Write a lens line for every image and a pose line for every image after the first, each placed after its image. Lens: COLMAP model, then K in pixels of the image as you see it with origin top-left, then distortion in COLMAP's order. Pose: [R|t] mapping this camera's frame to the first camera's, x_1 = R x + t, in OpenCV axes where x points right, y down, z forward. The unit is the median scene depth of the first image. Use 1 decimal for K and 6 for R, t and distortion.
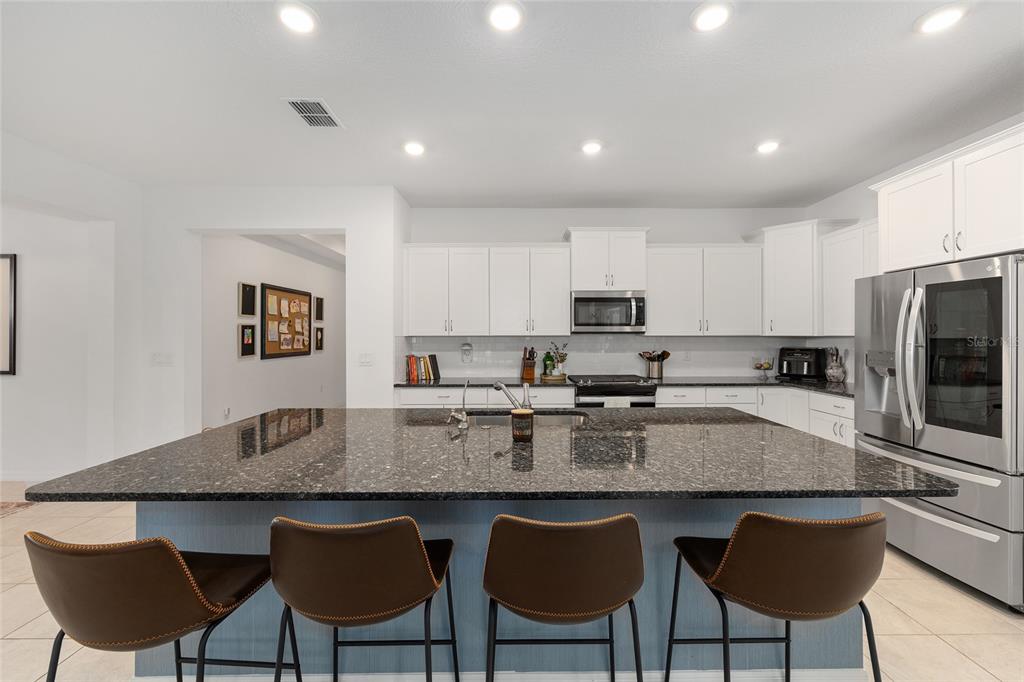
lens RADIAL K [[410.4, 0, 516.7], [0, 410.4, 333.7], [0, 0, 1]] dist [-0.004765, 0.001380]
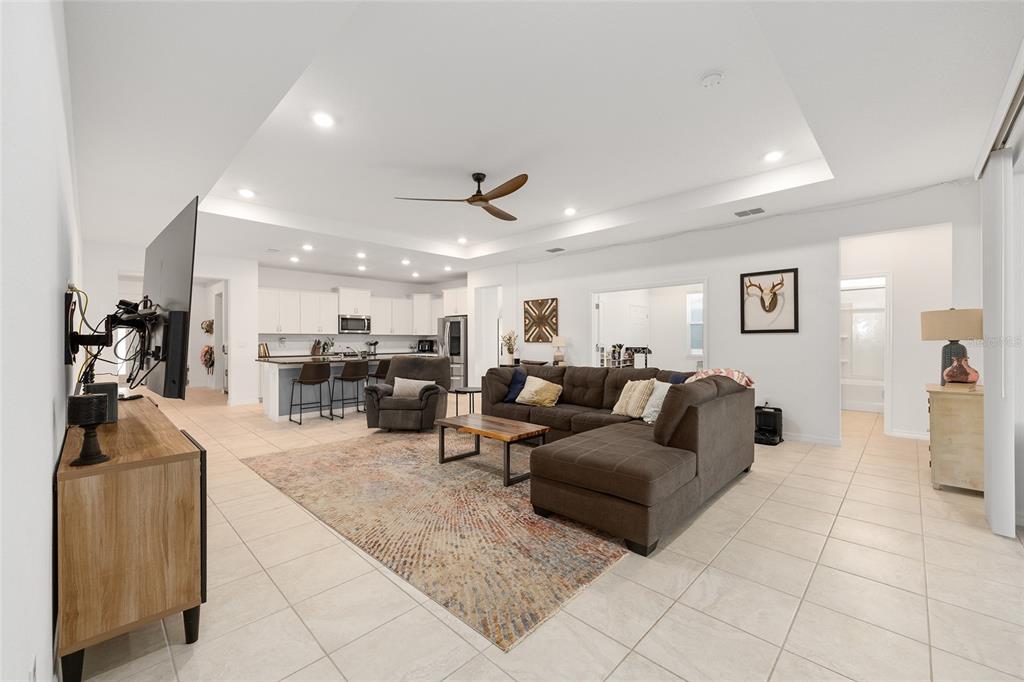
lens RADIAL K [[410.4, 0, 513.1], [0, 410.4, 341.1], [0, 0, 1]] dist [-0.004765, 0.001380]
pose [[0.703489, -0.000854, 0.710706, -0.768074], [-0.003220, 0.999985, 0.004389, 0.028160], [-0.710699, -0.005376, 0.703476, -1.226887]]
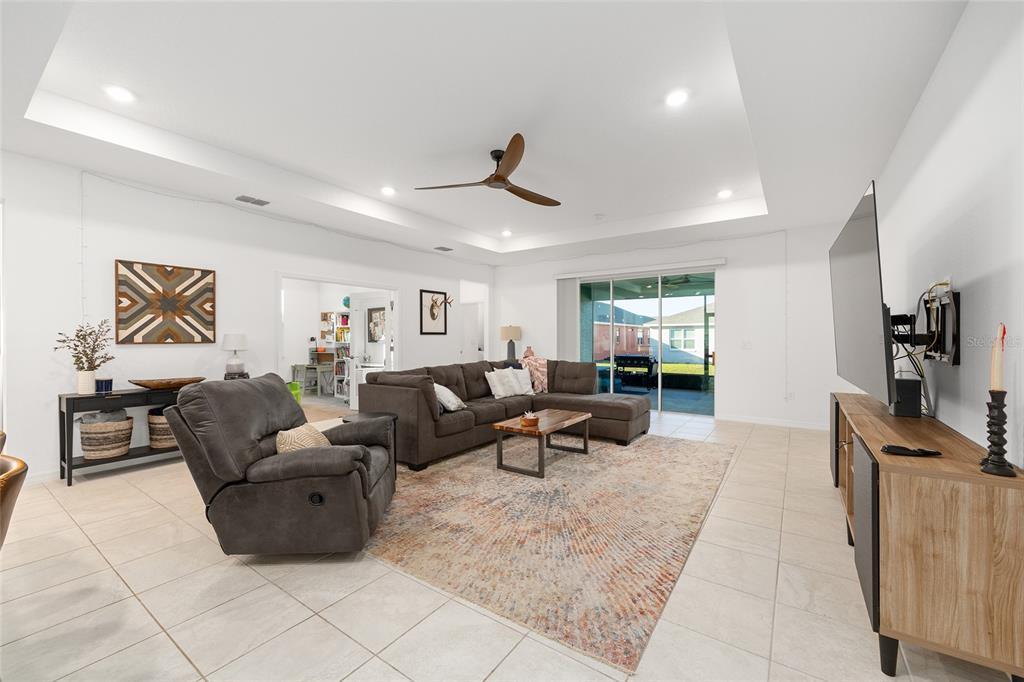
lens RADIAL K [[410.4, 0, 515.3], [0, 410.4, 339.6], [0, 0, 1]] dist [-0.004765, 0.001380]
pose [[-0.819140, 0.002450, 0.573588, -0.650739], [0.000121, 0.999992, -0.004097, 0.034878], [-0.573593, -0.003287, -0.819134, 0.261109]]
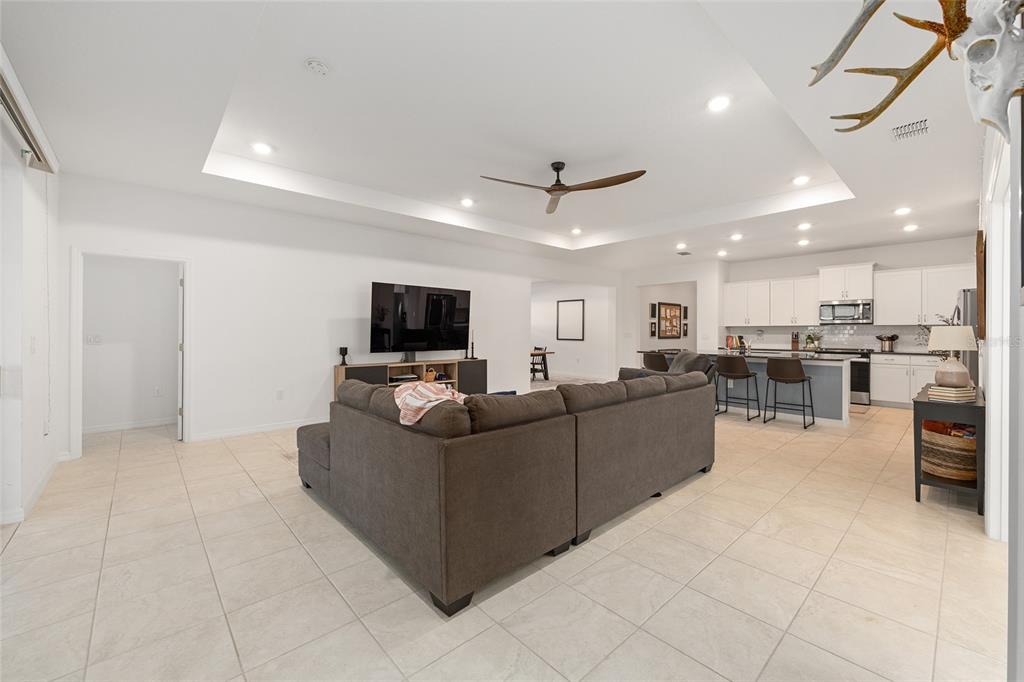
lens RADIAL K [[410.4, 0, 513.8], [0, 410.4, 333.5], [0, 0, 1]] dist [-0.004765, 0.001380]
pose [[0.665463, 0.005669, -0.746410, 0.564469], [0.000430, 0.999968, 0.007978, 0.023226], [0.746431, -0.005631, 0.665439, -1.190030]]
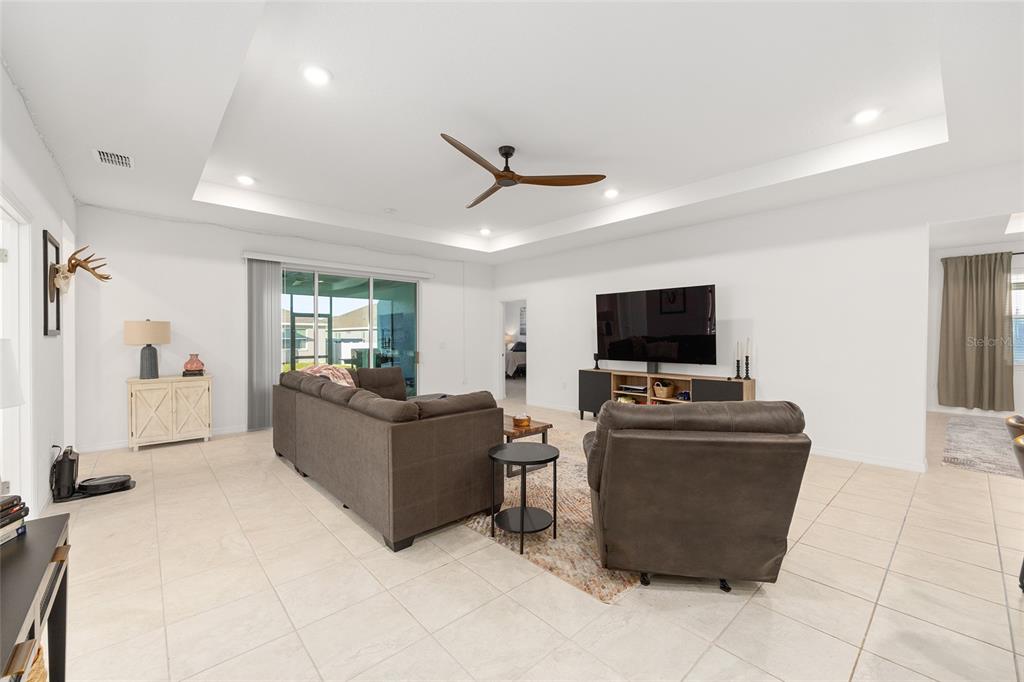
lens RADIAL K [[410.4, 0, 516.7], [0, 410.4, 337.9], [0, 0, 1]] dist [-0.004765, 0.001380]
pose [[-0.743018, 0.005307, -0.669251, 0.456586], [0.006453, 0.999979, 0.000766, 0.017460], [0.669241, -0.003750, -0.743036, 0.203458]]
